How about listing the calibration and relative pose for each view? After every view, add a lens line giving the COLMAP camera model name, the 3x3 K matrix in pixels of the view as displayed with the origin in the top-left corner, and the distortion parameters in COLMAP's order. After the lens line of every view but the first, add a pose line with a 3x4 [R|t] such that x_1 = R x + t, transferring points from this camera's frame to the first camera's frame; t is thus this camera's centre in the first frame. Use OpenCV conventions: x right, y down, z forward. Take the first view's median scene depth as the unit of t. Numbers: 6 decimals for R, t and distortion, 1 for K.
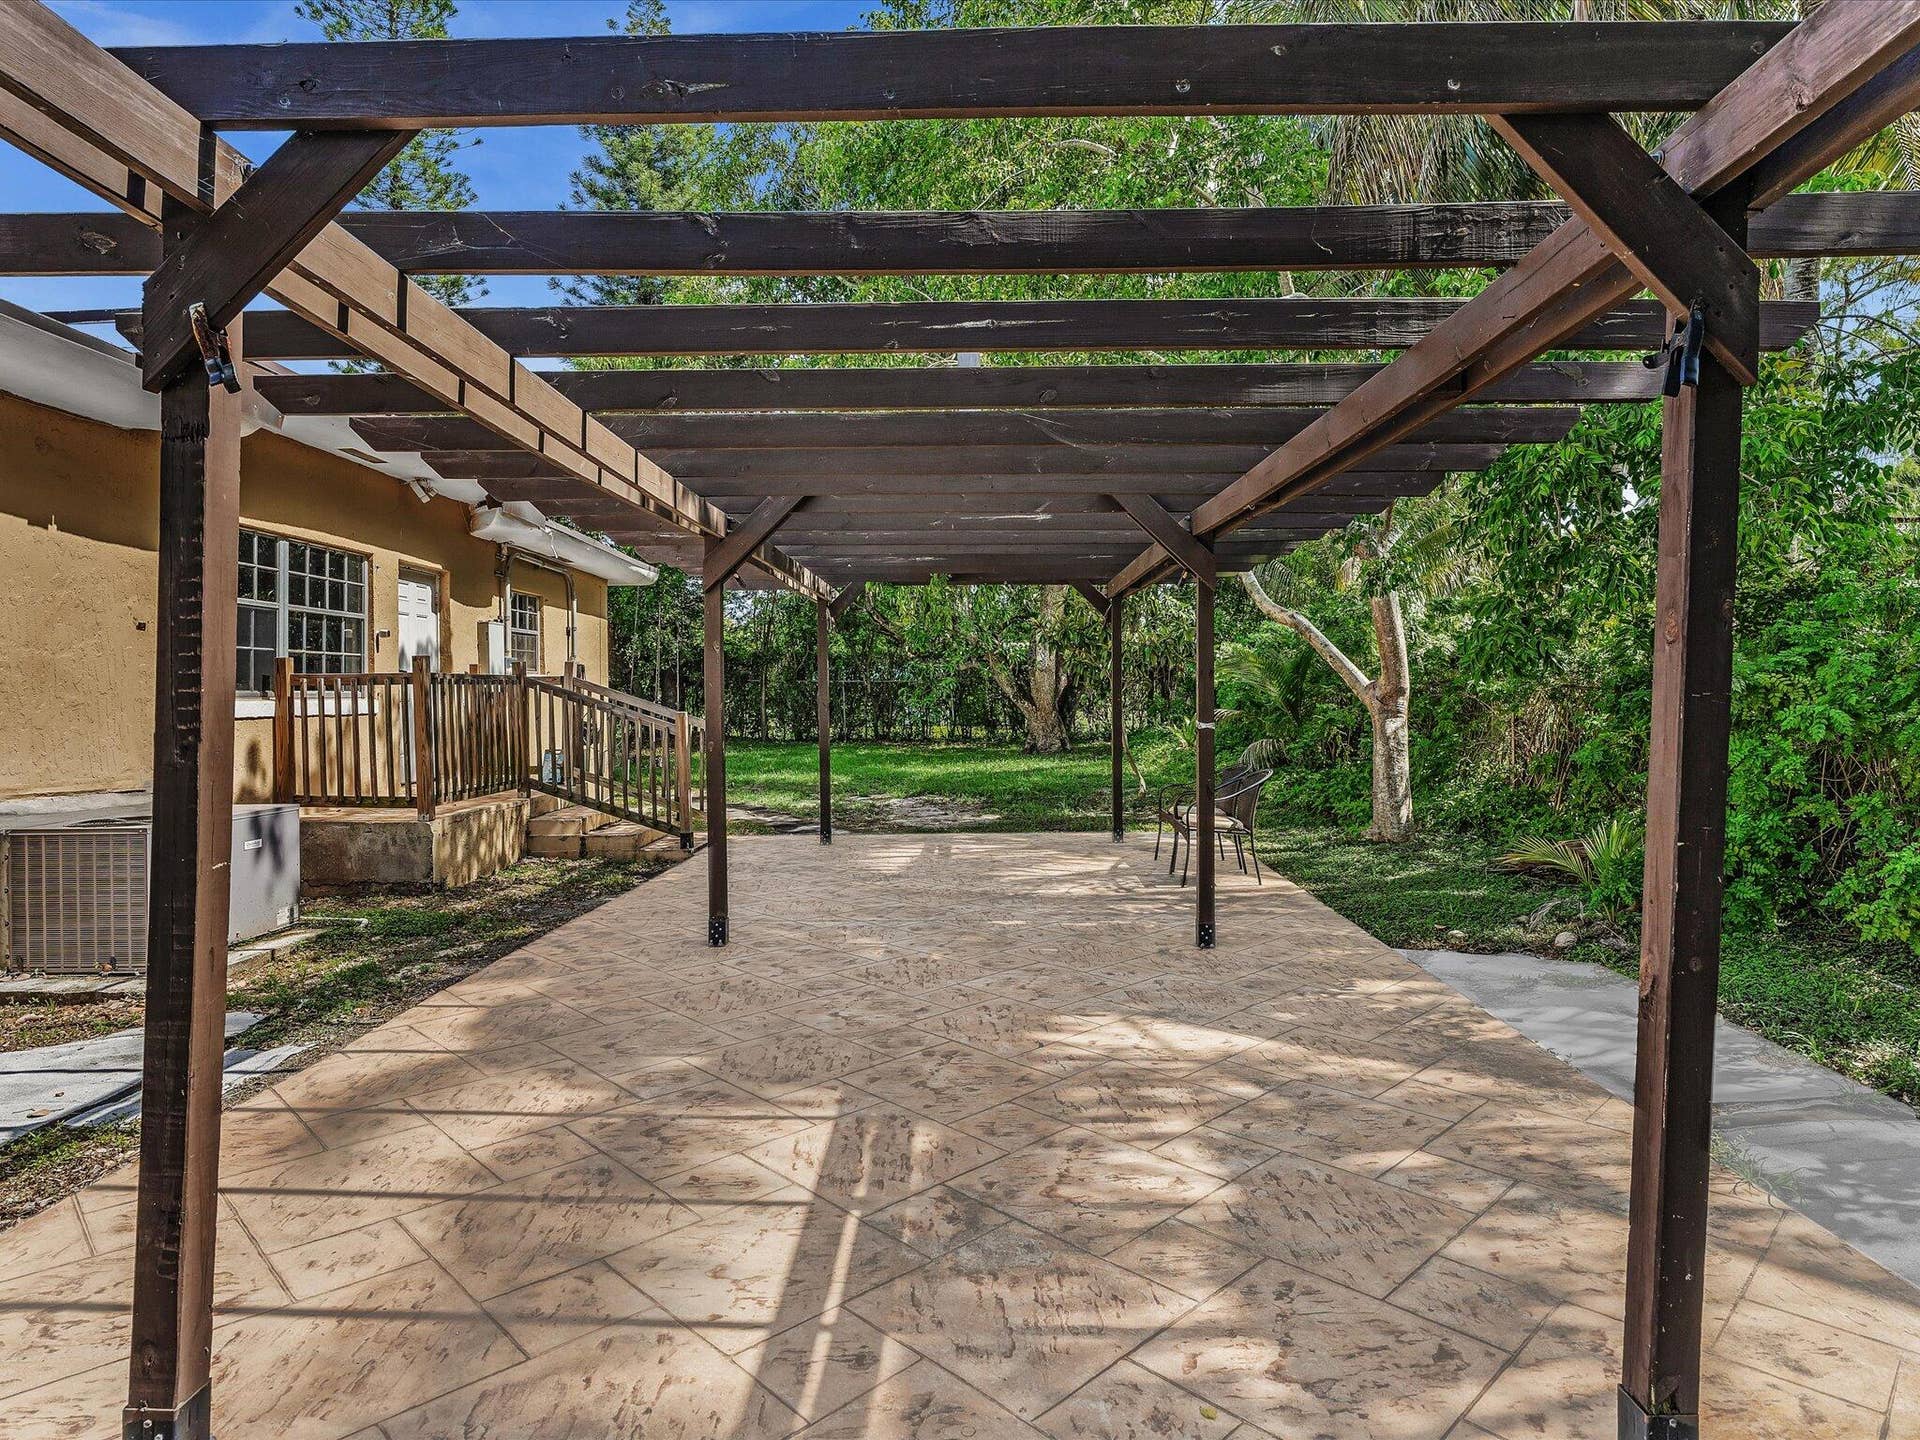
lens RADIAL K [[1089.1, 0, 992.8], [0, 1089.1, 702.5], [0, 0, 1]] dist [0.002661, -0.000306]
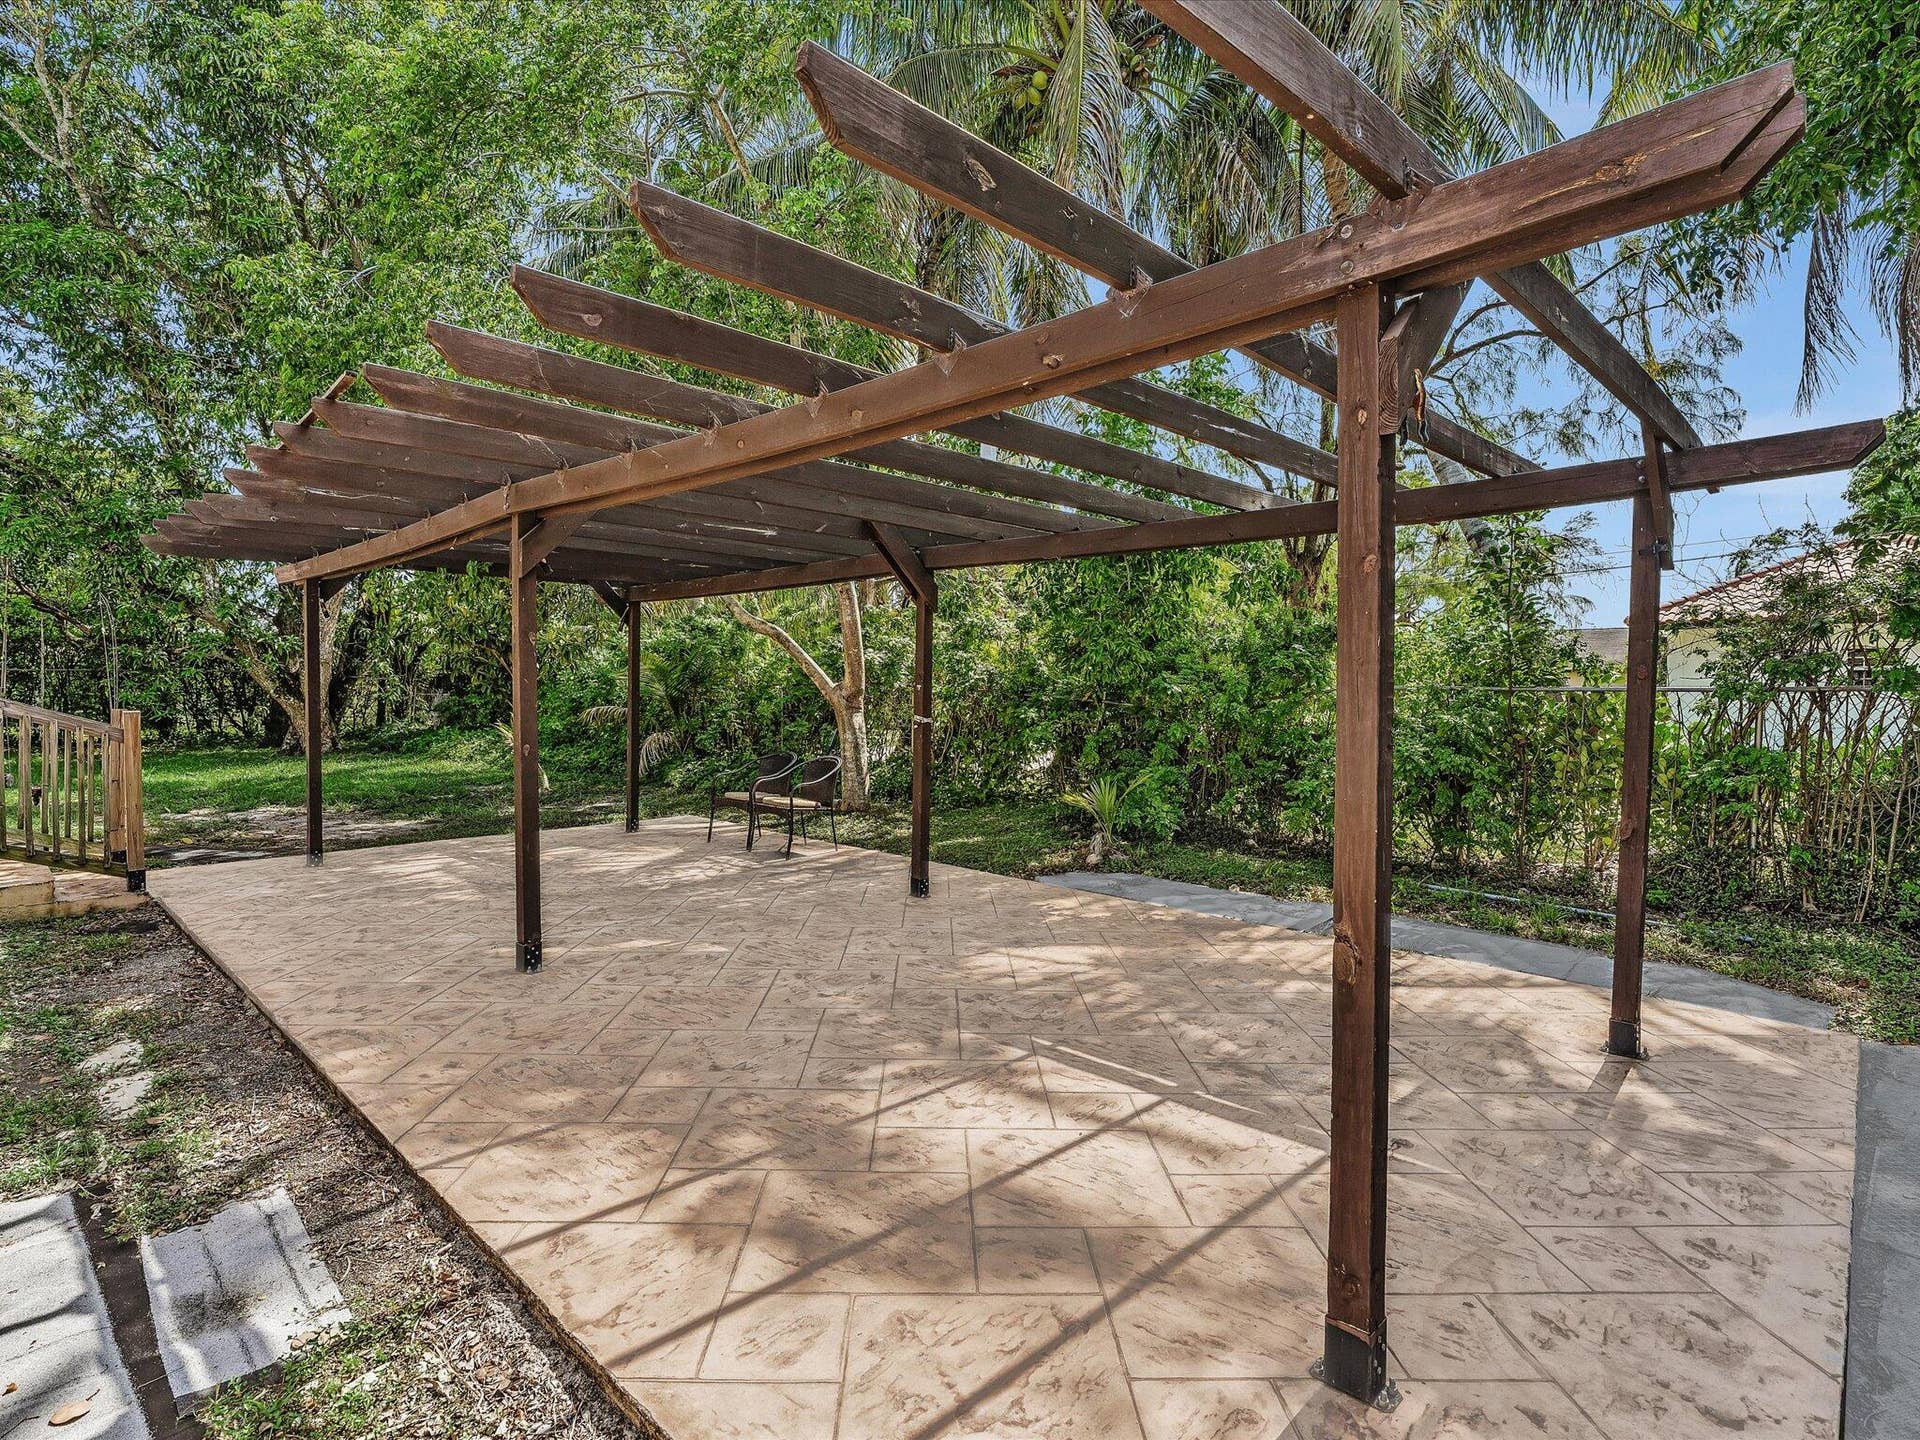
lens RADIAL K [[975.7, 0, 952.9], [0, 975.7, 709.5], [0, 0, 1]] dist [-0.000904, 0.004965]
pose [[0.703008, -0.004063, 0.711170, -0.350783], [-0.003864, 0.999947, 0.009533, -0.001250], [-0.711171, -0.009450, 0.702955, 0.116097]]
